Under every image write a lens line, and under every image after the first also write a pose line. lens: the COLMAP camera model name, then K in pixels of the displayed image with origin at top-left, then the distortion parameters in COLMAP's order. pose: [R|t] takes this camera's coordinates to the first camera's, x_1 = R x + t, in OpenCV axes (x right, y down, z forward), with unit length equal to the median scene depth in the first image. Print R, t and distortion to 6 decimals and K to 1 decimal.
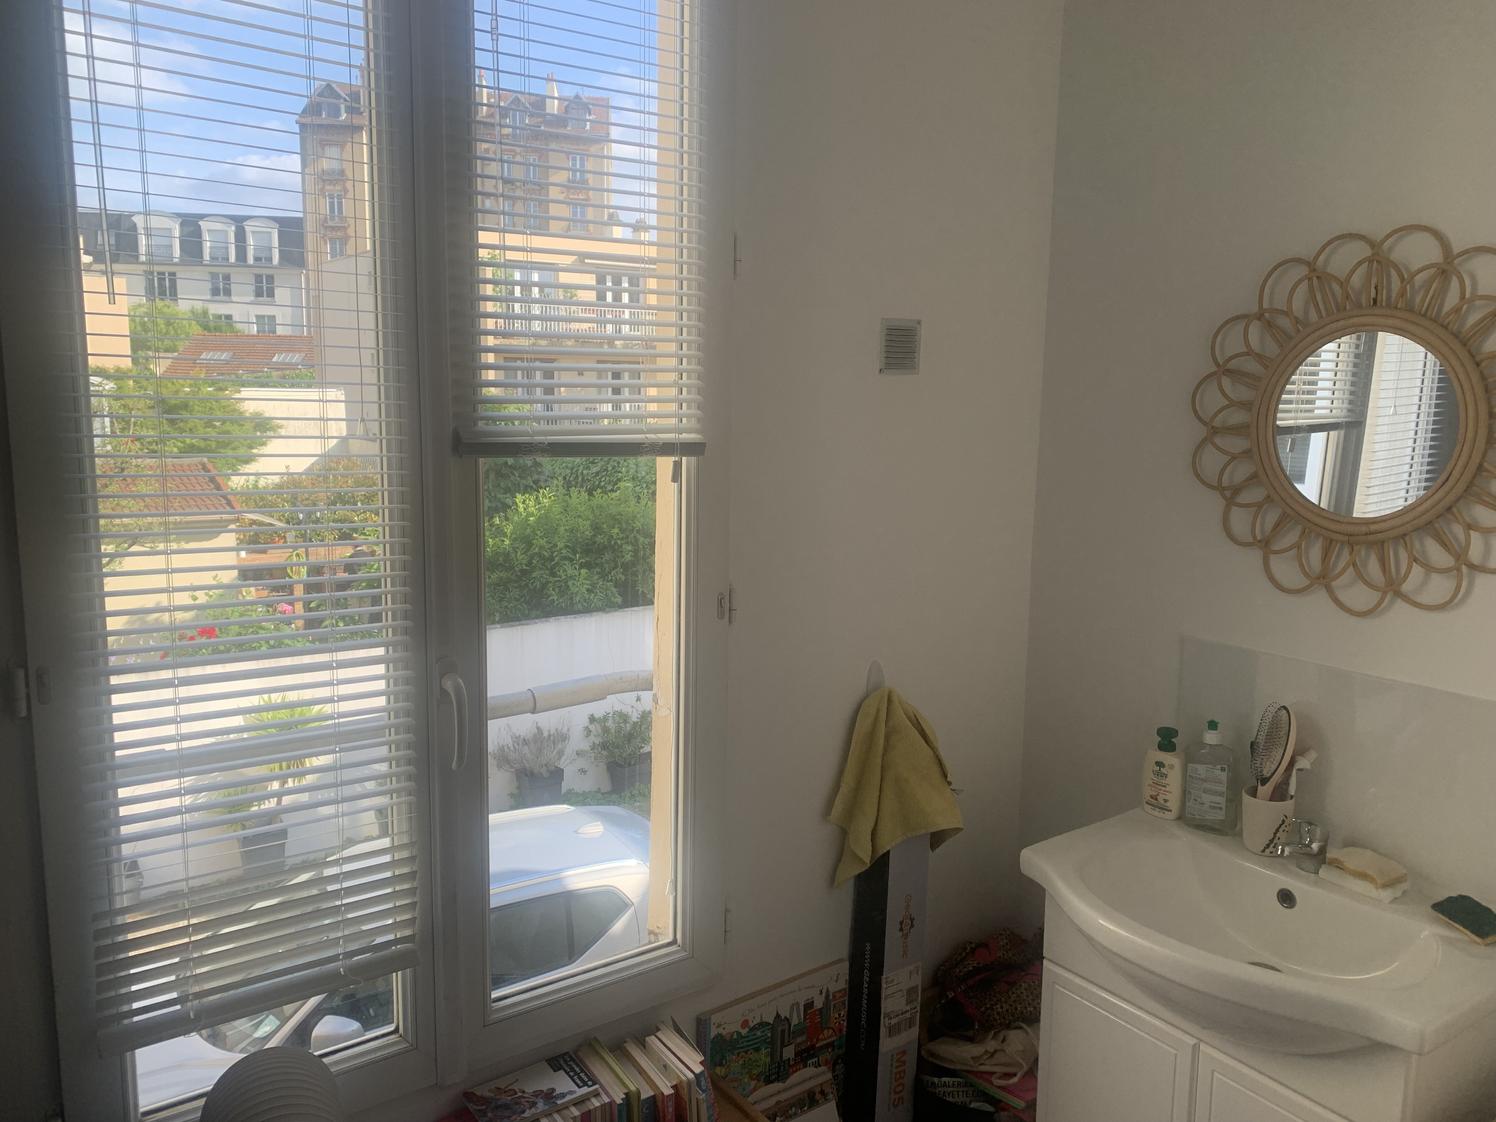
lens RADIAL K [[1151.0, 0, 748.0], [0, 1151.0, 561.0], [0, 0, 1]] dist [0.103360, -0.236817]
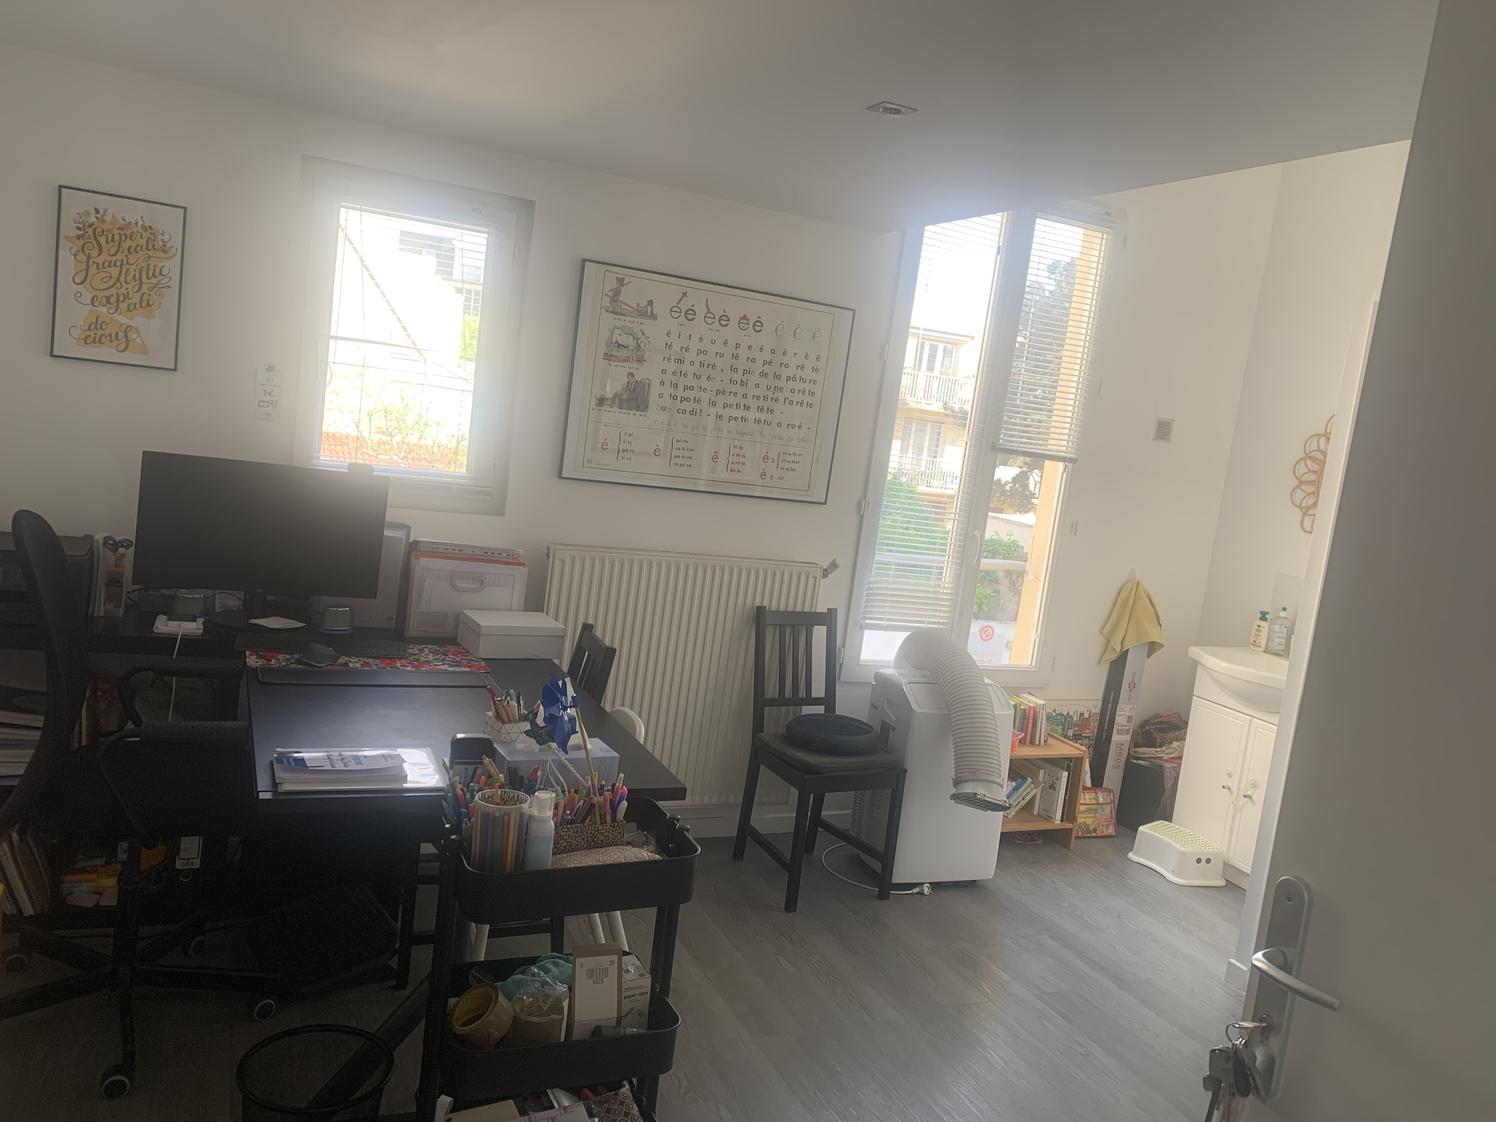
lens RADIAL K [[1151.0, 0, 748.0], [0, 1151.0, 561.0], [0, 0, 1]] dist [0.103360, -0.236817]
pose [[0.973912, 0.133360, -0.183607, -0.210040], [-0.141949, 0.989276, -0.034401, 0.263824], [0.177050, 0.059566, 0.982398, -1.377156]]
